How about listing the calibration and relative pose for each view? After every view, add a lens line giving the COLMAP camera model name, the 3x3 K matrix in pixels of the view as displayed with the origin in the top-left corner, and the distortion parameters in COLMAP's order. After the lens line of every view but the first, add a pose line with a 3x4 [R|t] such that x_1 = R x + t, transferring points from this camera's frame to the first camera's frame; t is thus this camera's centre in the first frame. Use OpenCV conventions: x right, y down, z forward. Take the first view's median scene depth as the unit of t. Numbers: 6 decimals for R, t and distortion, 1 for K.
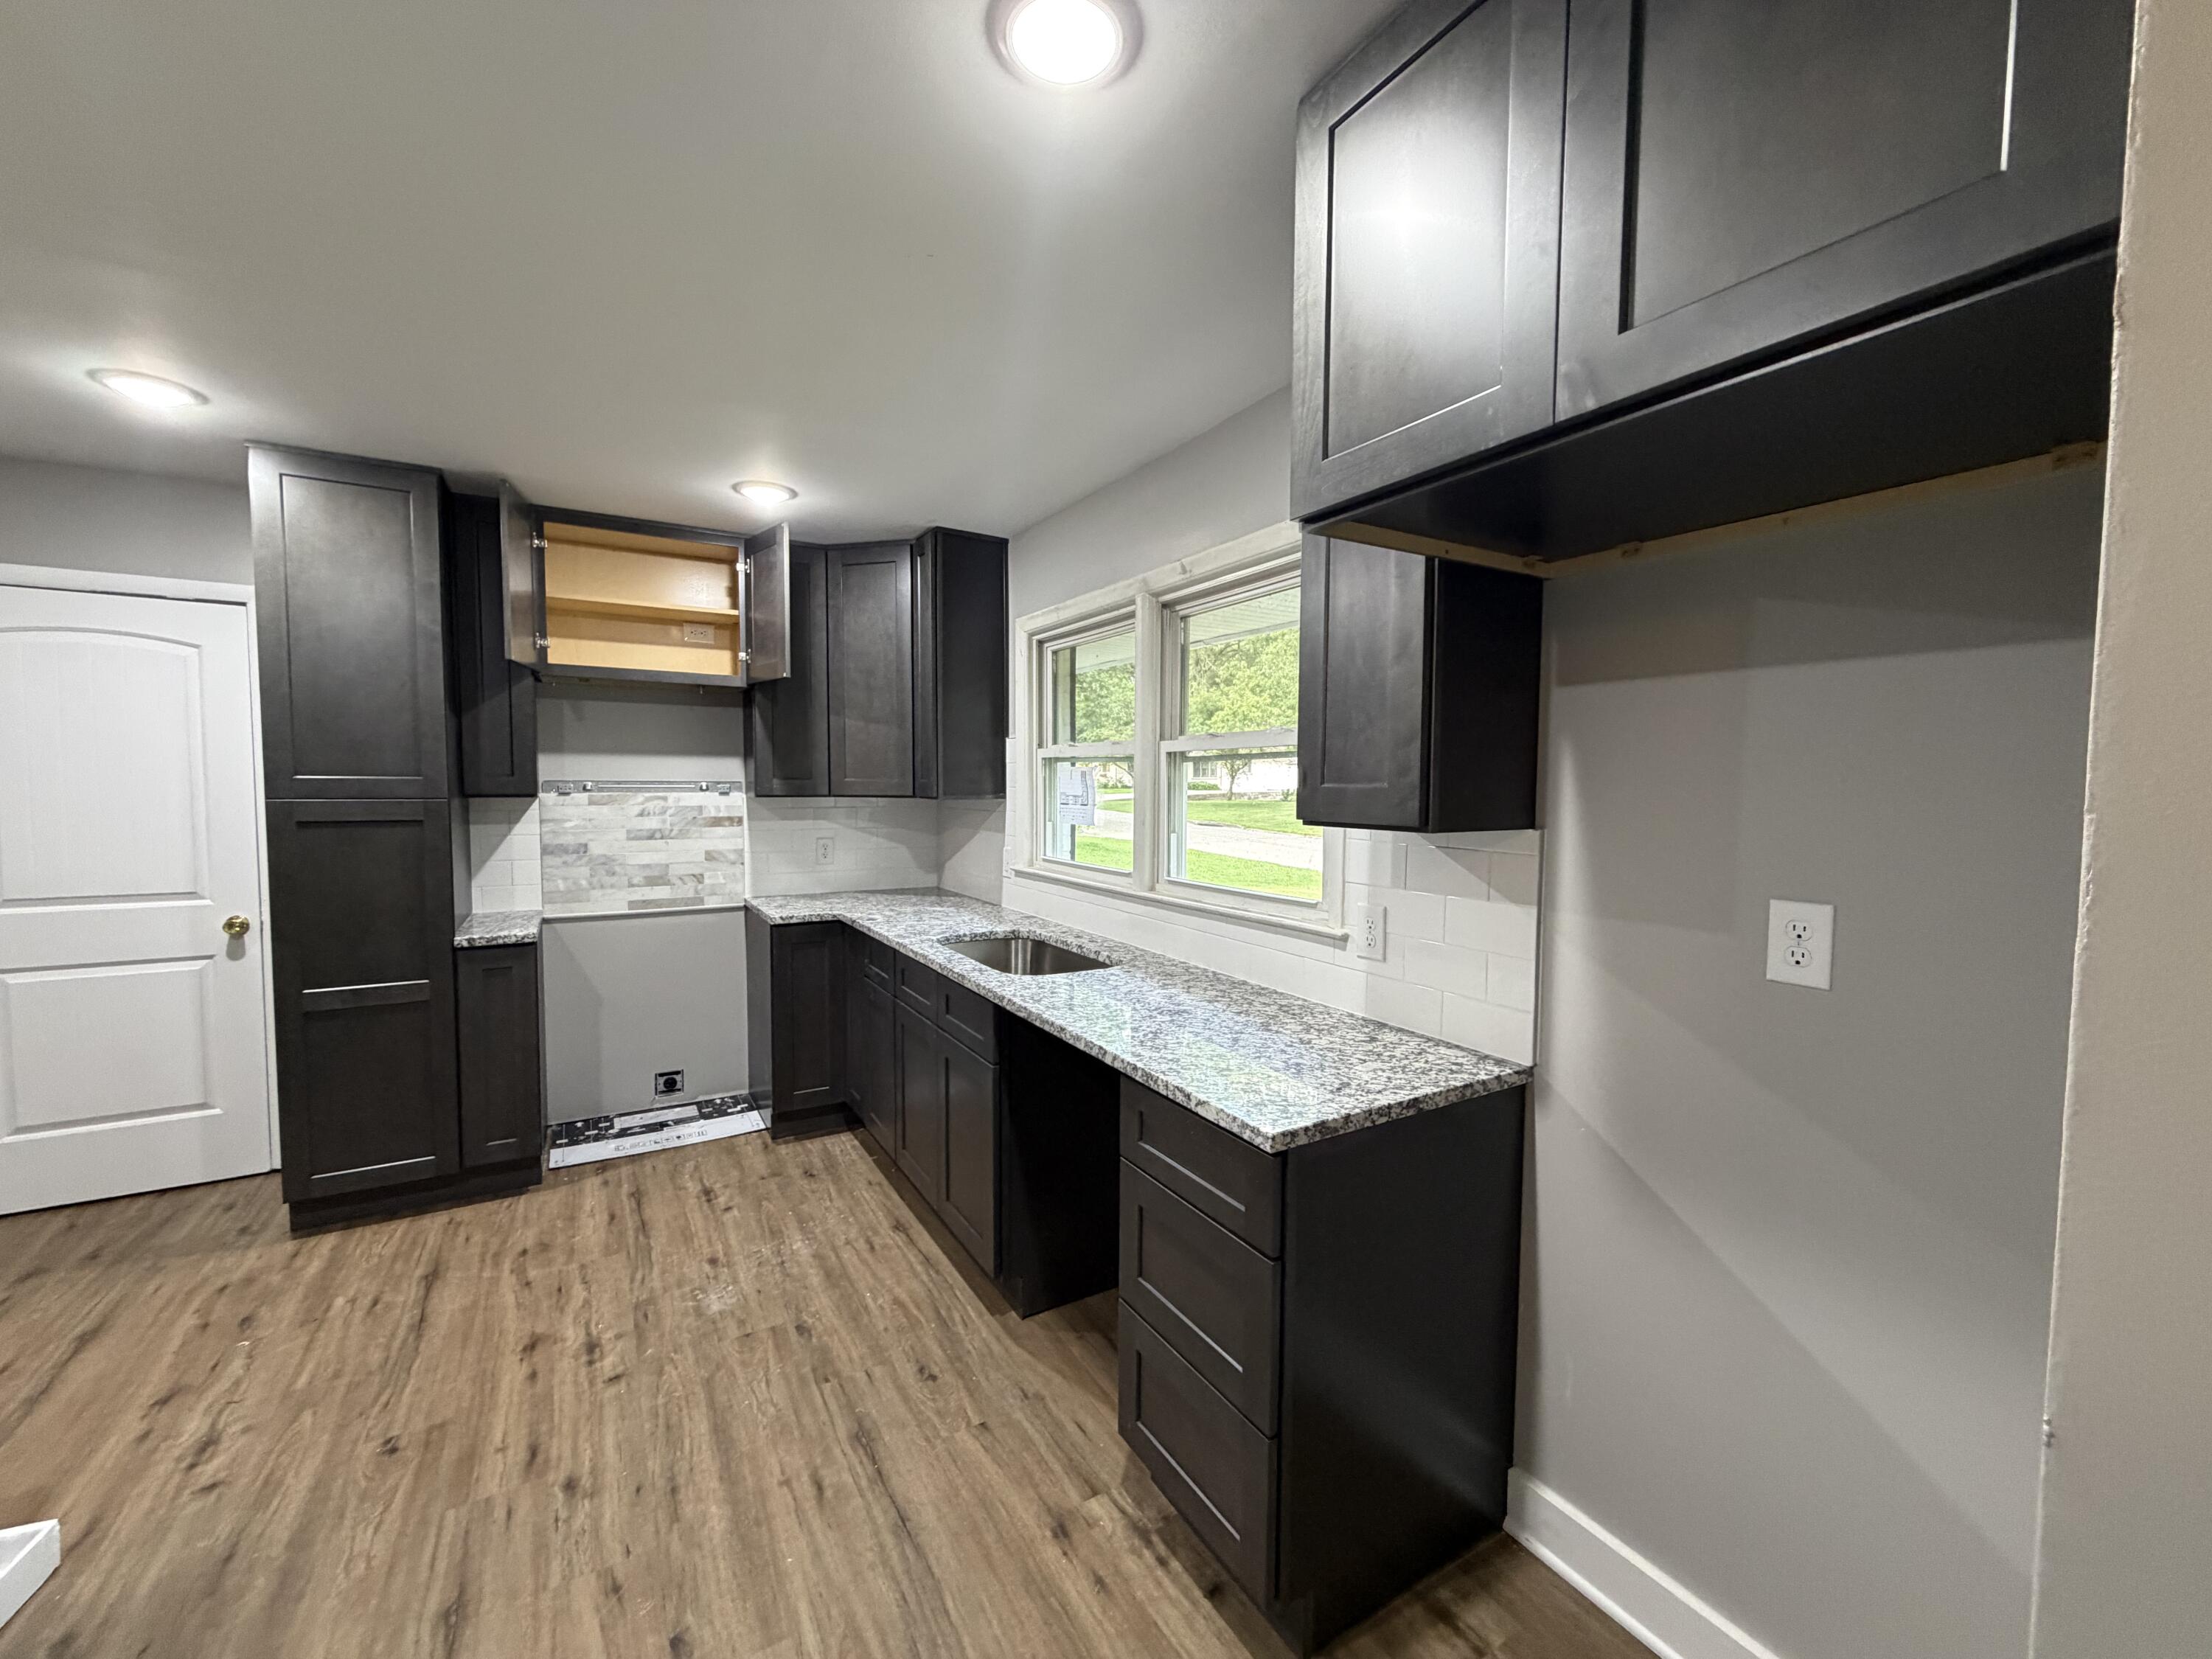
lens RADIAL K [[882.6, 0, 1100.9], [0, 882.6, 833.5], [0, 0, 1]] dist [-0.000575, 0.000256]
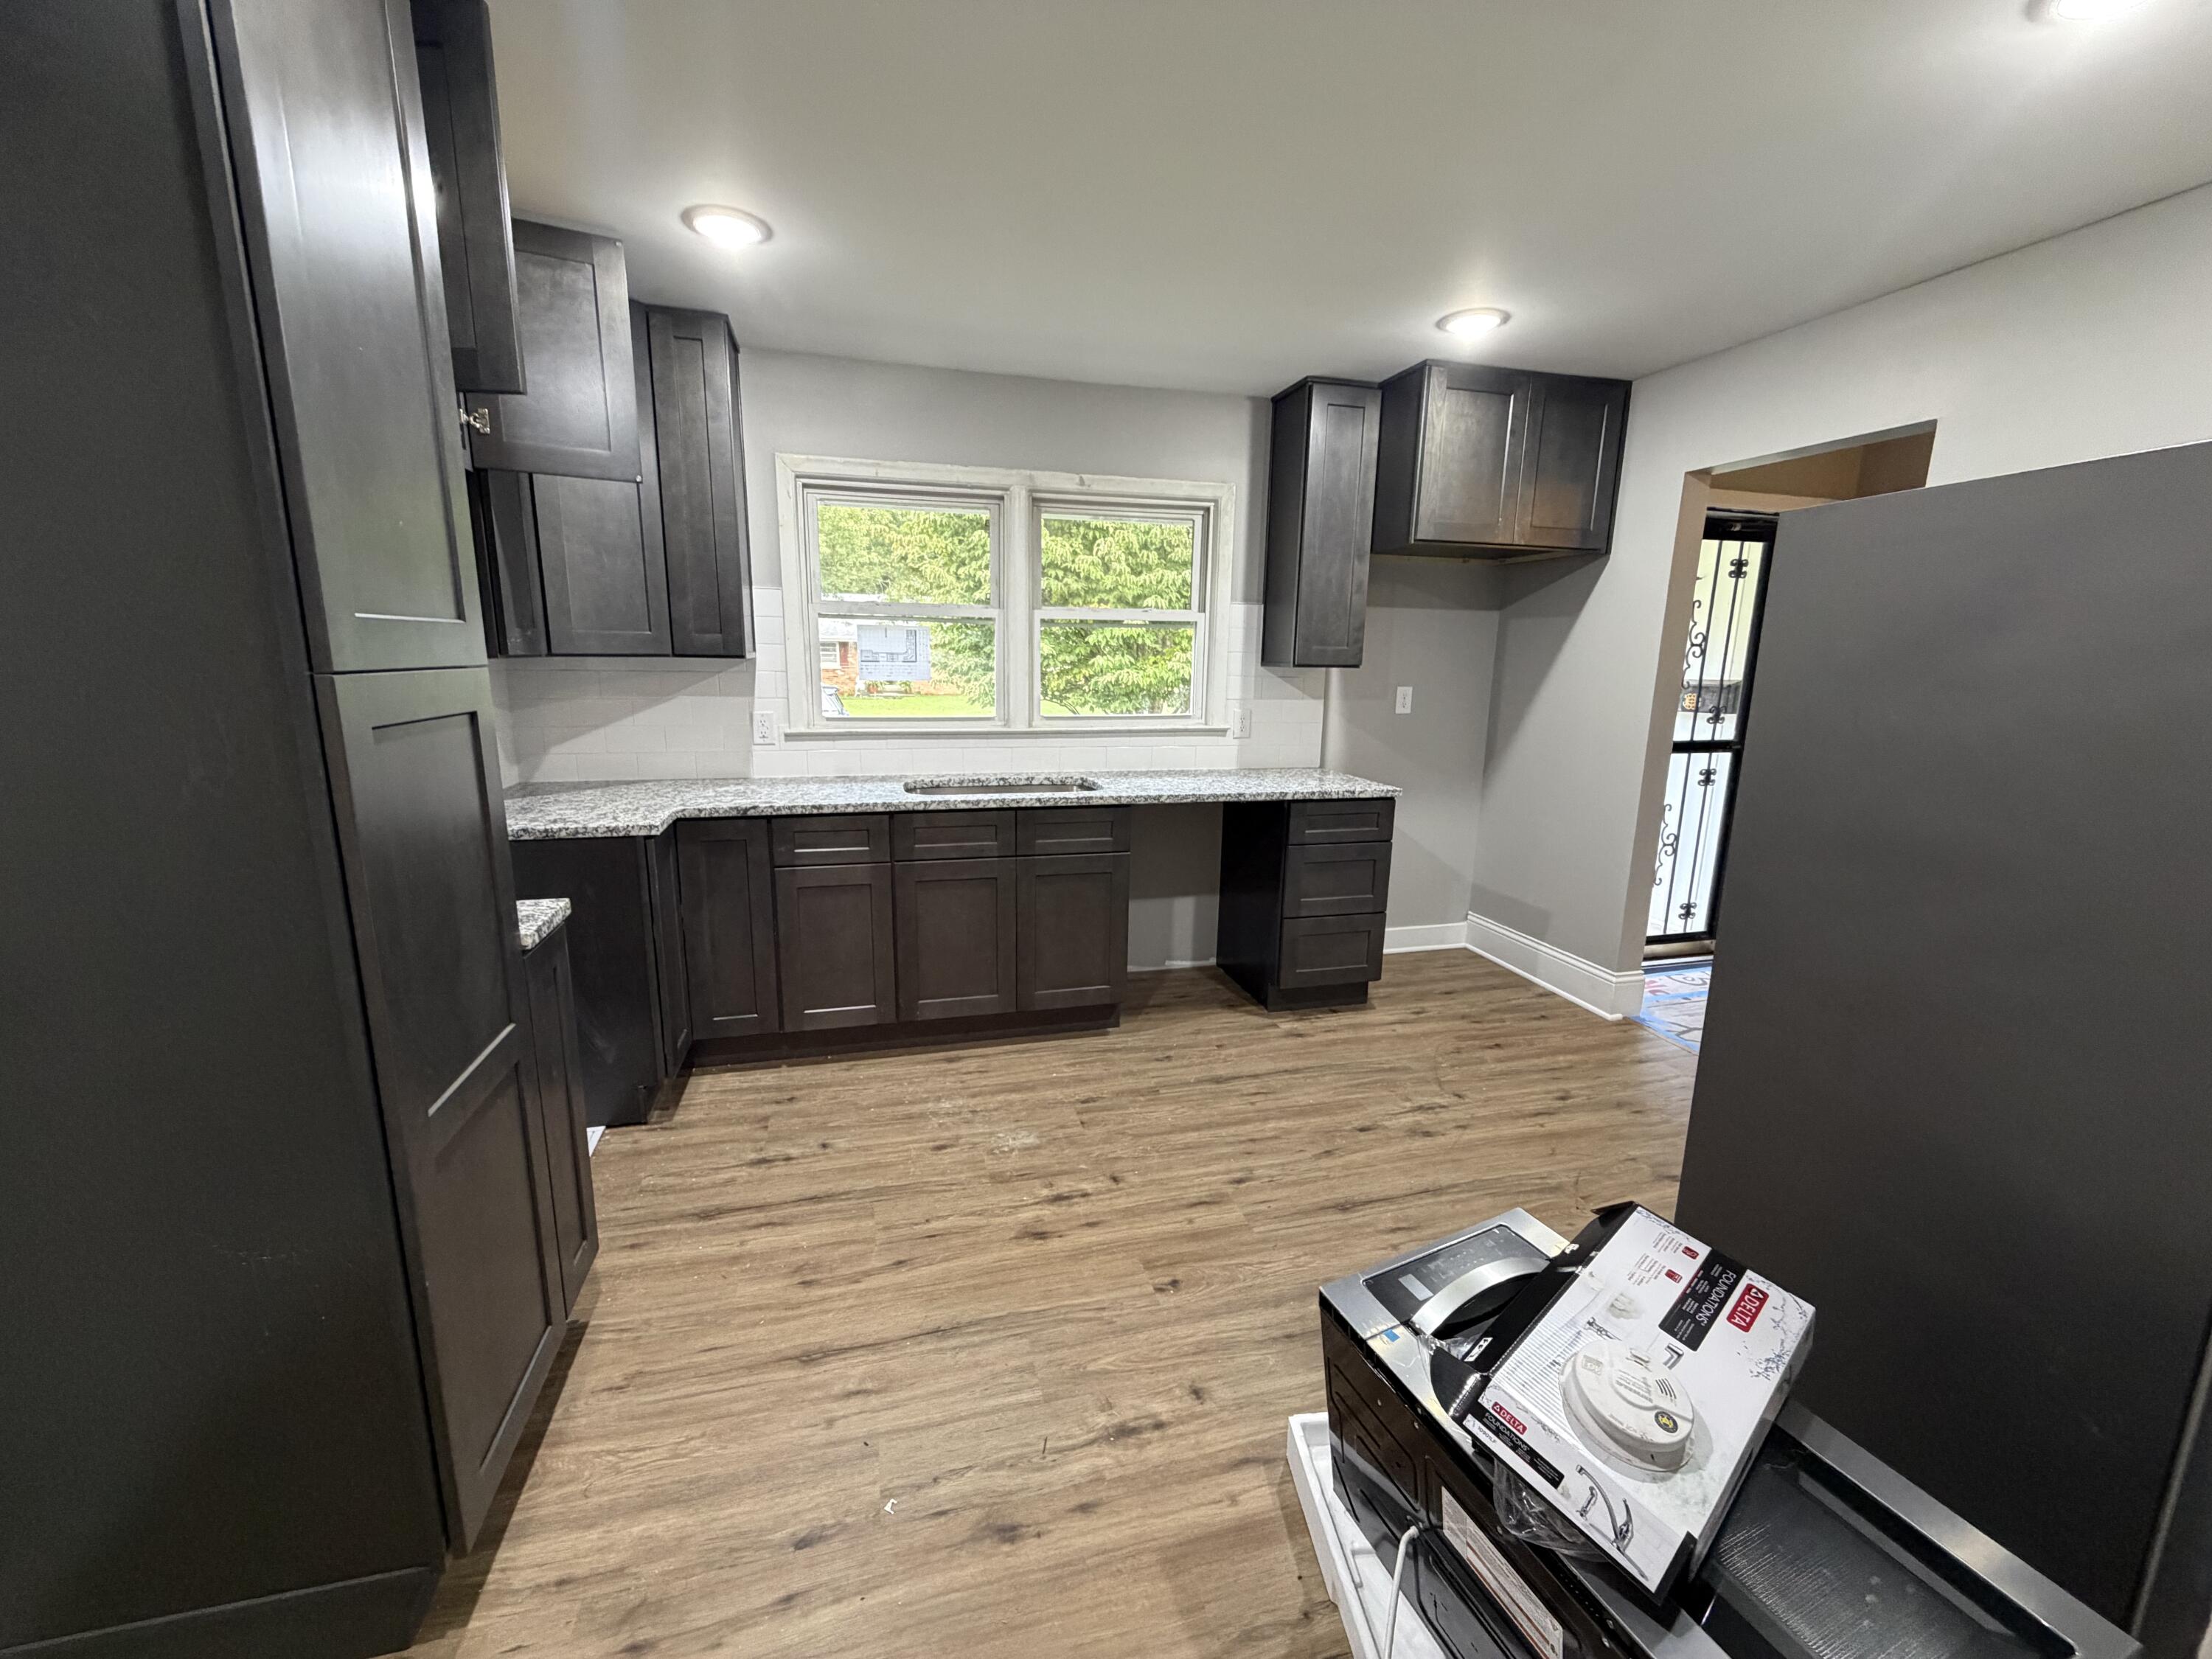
lens RADIAL K [[882.6, 0, 1100.9], [0, 882.6, 833.5], [0, 0, 1]] dist [-0.000575, 0.000256]
pose [[0.270173, -0.198002, 0.942232, -1.450298], [0.042529, 0.980125, 0.193770, -0.036266], [-0.961872, -0.012279, 0.273224, 0.673524]]
